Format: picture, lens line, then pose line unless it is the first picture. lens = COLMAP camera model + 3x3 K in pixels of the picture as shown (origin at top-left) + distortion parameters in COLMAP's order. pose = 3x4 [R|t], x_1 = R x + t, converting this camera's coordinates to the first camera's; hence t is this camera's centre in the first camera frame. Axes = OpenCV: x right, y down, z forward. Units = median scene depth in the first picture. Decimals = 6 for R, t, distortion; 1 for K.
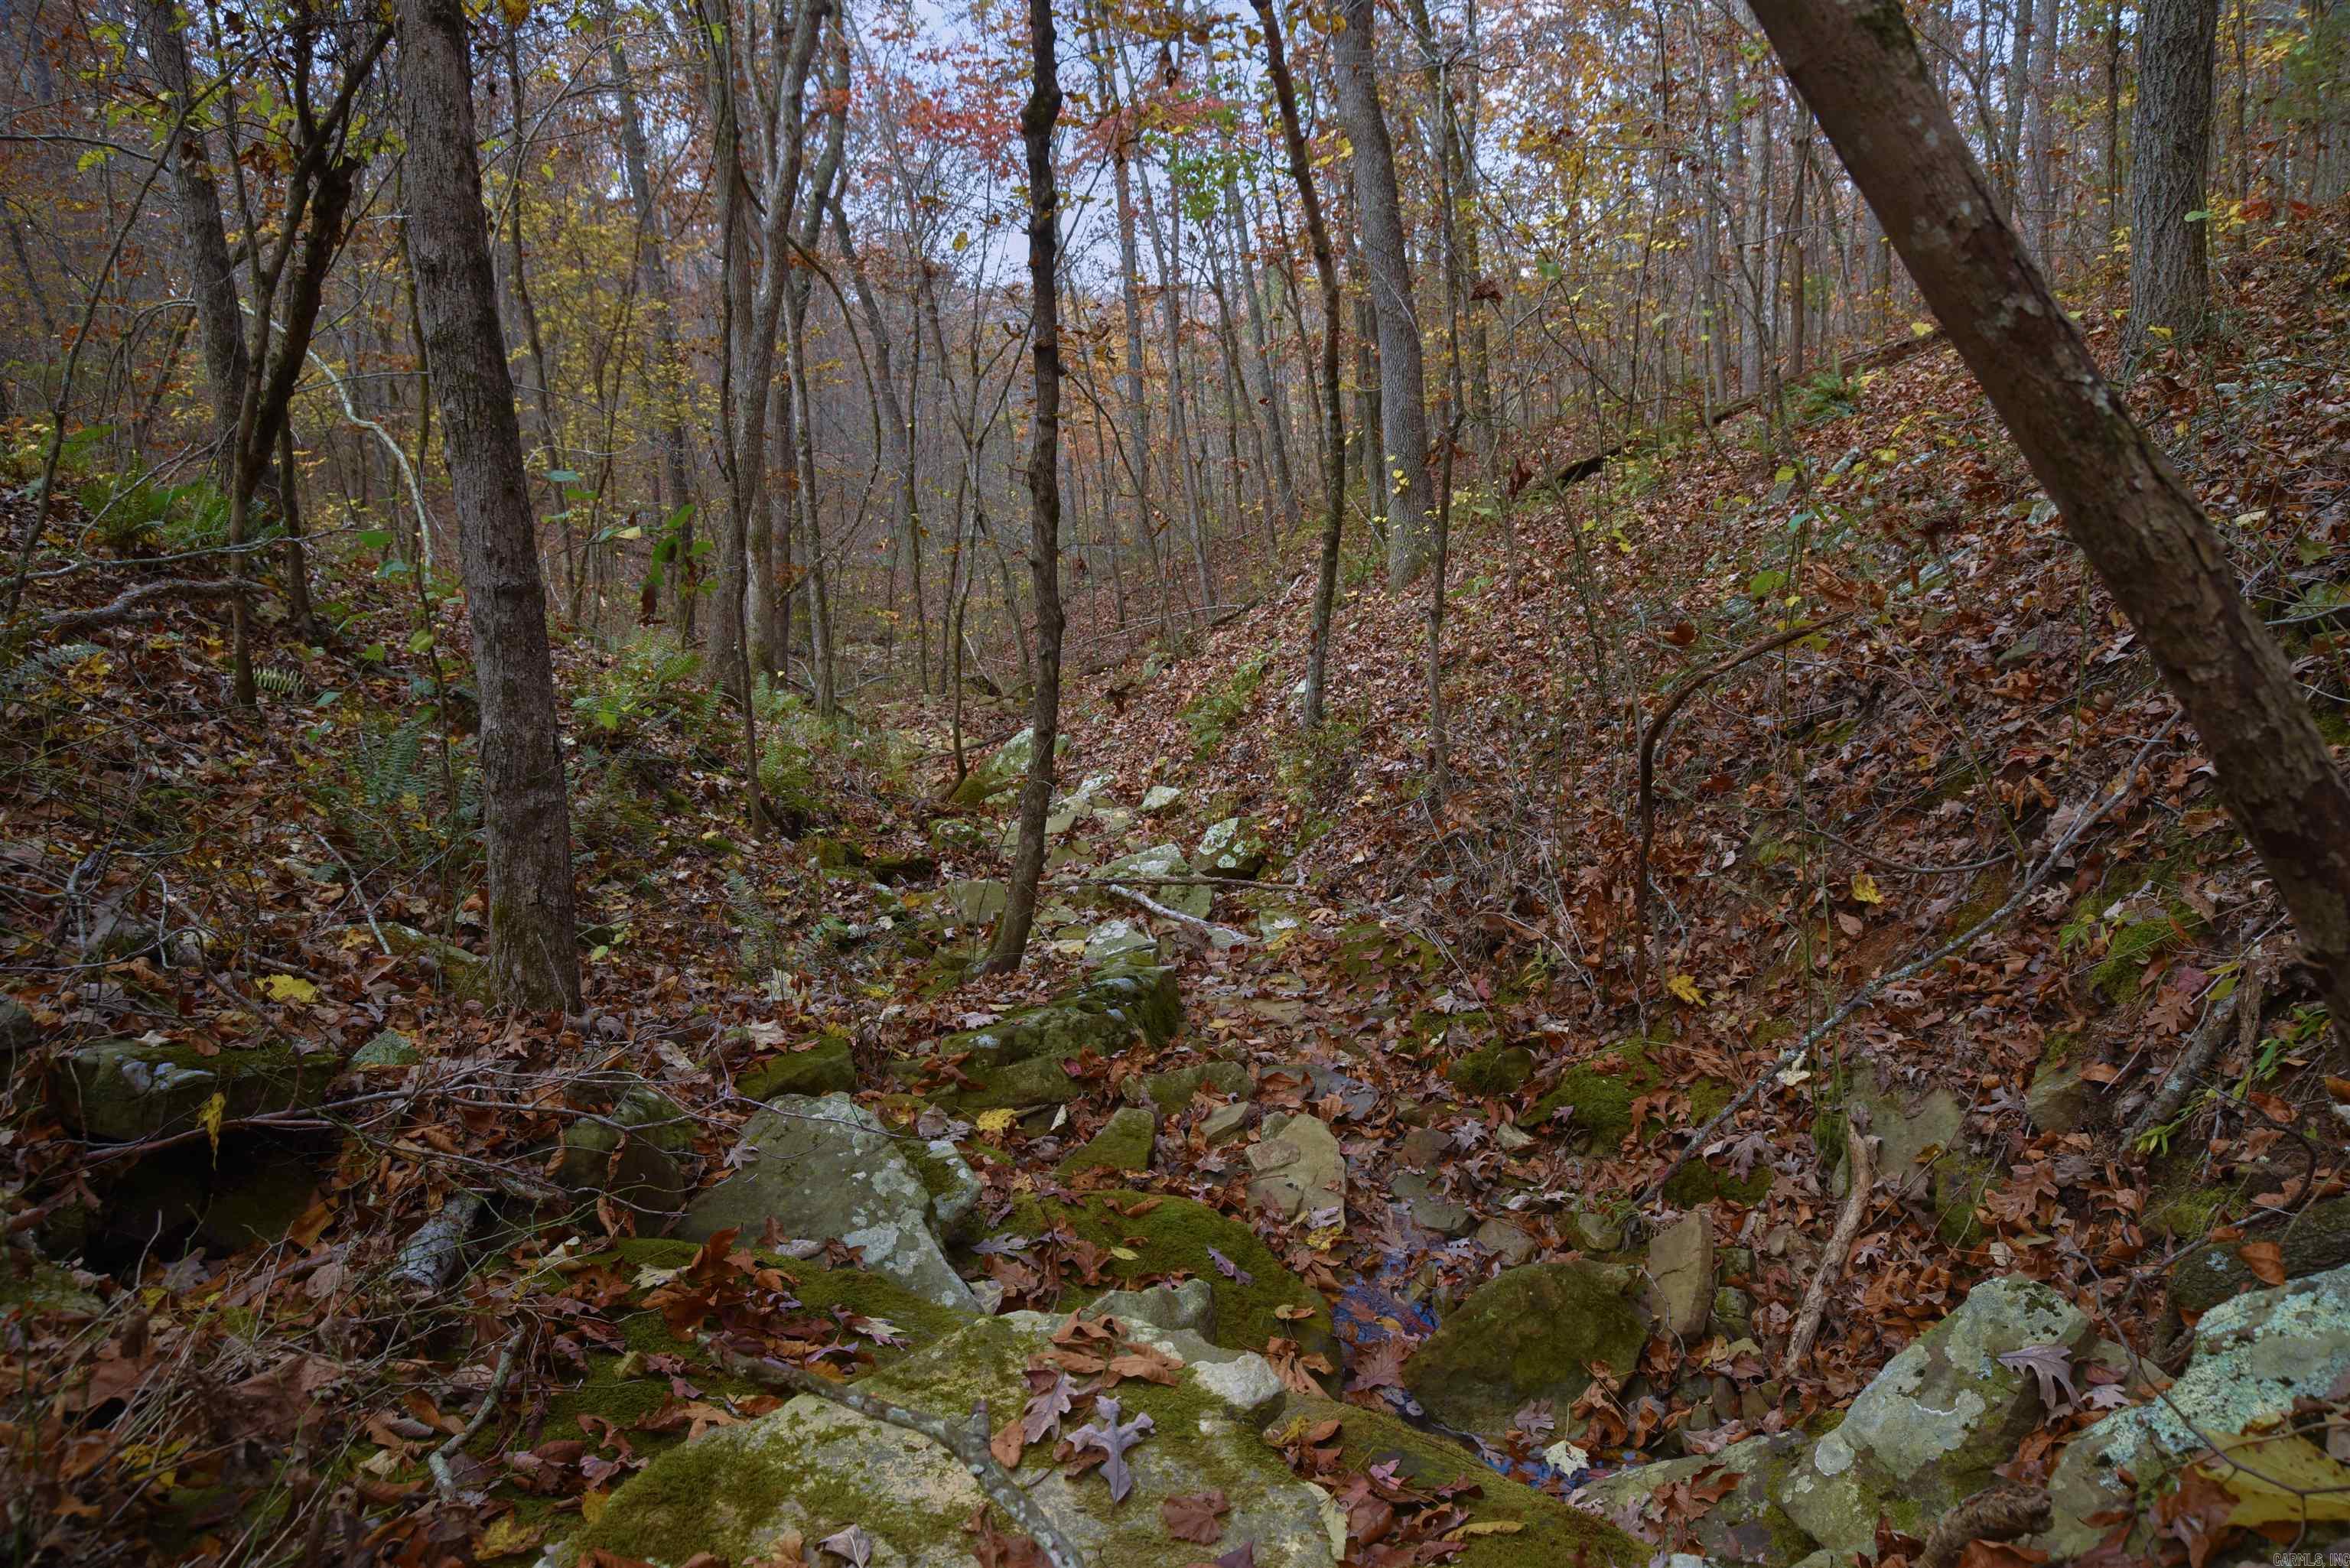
lens RADIAL K [[1640.1, 0, 1174.4], [0, 1640.1, 782.1], [0, 0, 1]] dist [-0.012087, -0.000359]
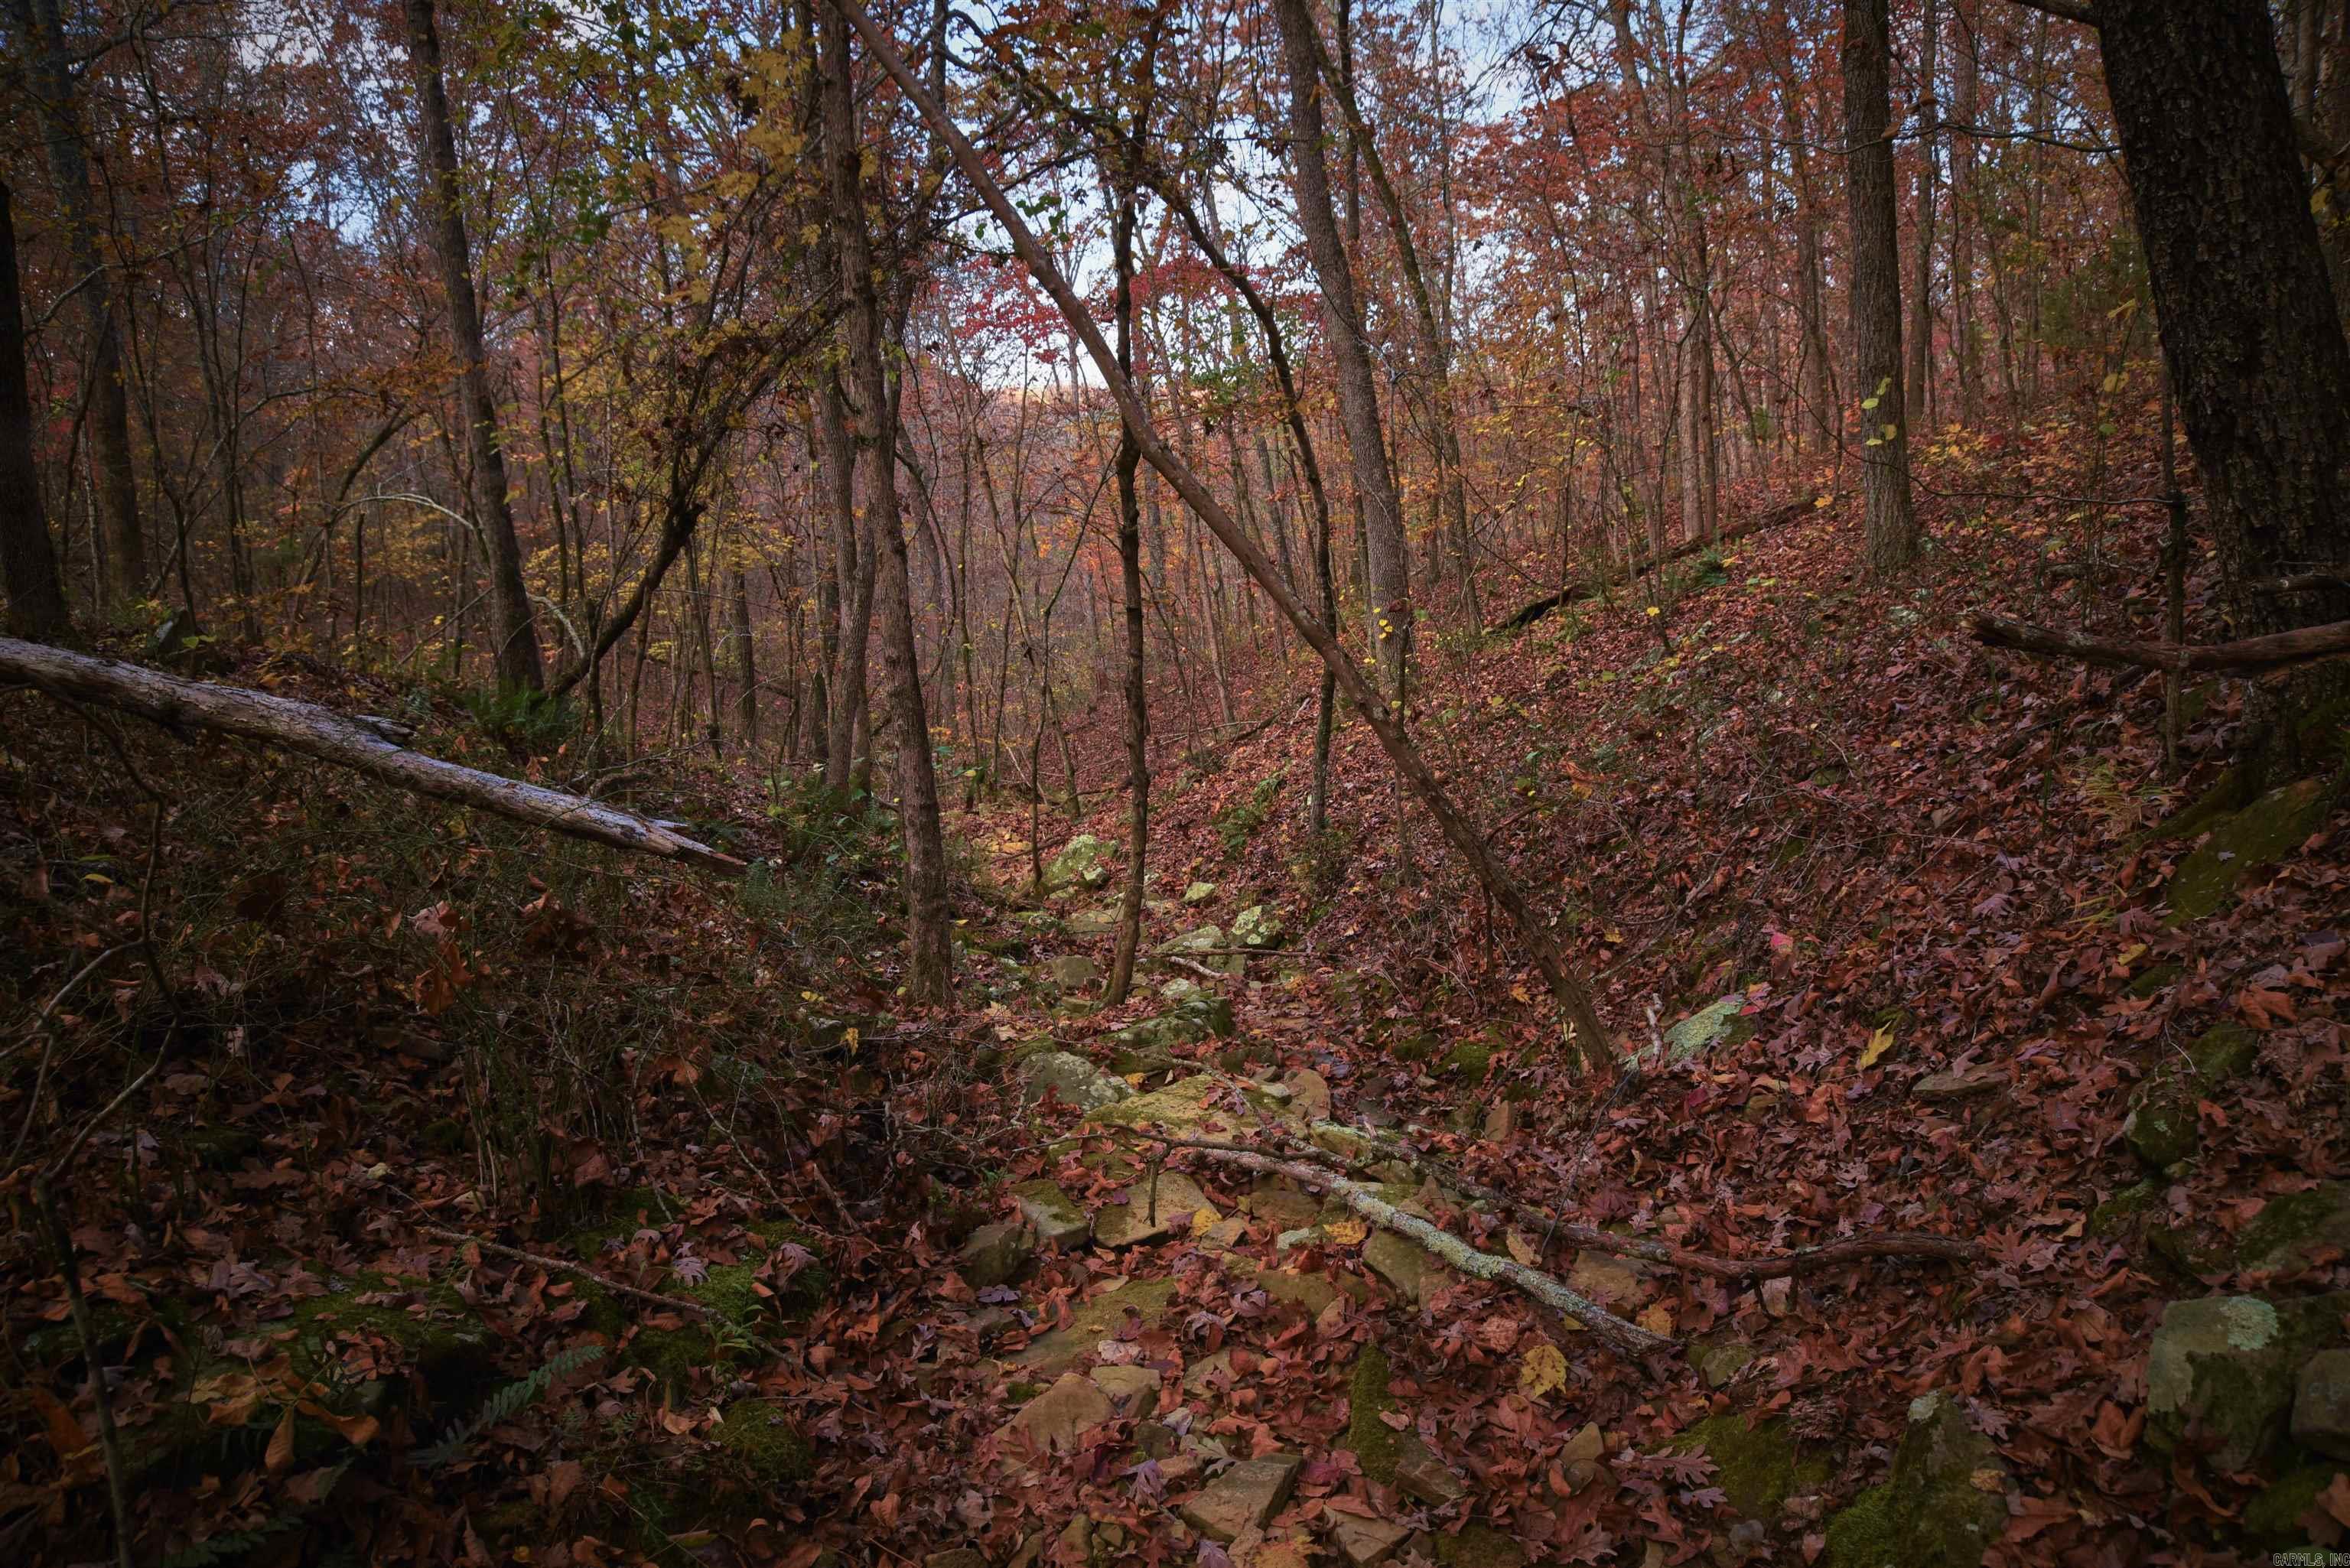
lens RADIAL K [[1640.1, 0, 1180.5], [0, 1640.1, 791.8], [0, 0, 1]] dist [-0.012087, -0.000359]
pose [[0.999675, -0.024755, -0.006163, -0.020504], [0.024421, 0.998482, -0.049376, -0.007528], [0.007376, 0.049209, 0.998761, -0.404068]]
